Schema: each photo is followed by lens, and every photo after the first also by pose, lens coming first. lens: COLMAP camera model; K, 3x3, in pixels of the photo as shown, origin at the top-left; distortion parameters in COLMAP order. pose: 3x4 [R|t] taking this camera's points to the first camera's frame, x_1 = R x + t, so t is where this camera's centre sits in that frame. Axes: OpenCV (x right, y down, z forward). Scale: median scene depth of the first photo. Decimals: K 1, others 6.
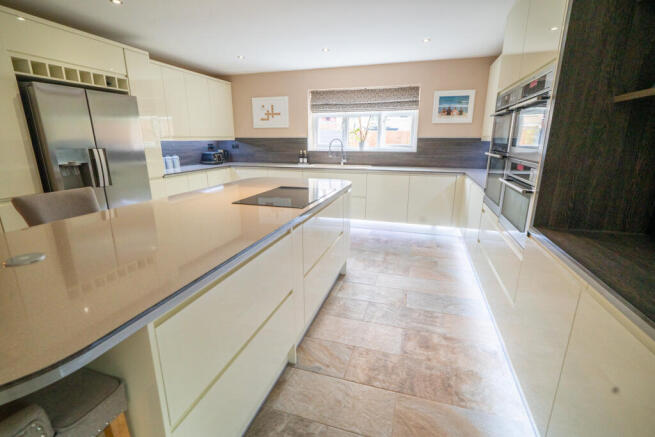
lens RADIAL K [[298.6, 0, 327.5], [0, 298.6, 218.5], [0, 0, 1]] dist [-0.007759, 0.000351]
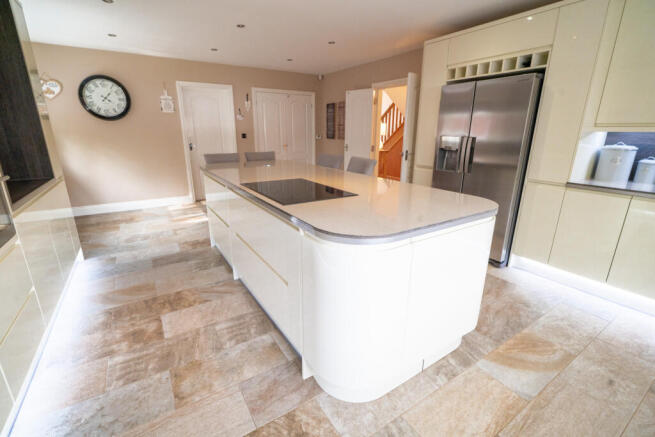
lens RADIAL K [[298.6, 0, 327.5], [0, 298.6, 218.5], [0, 0, 1]] dist [-0.007759, 0.000351]
pose [[-0.649908, 0.210092, -0.730397, 0.250392], [-0.202260, 0.878565, 0.432682, -0.211095], [0.732605, 0.428934, -0.528494, 0.820403]]
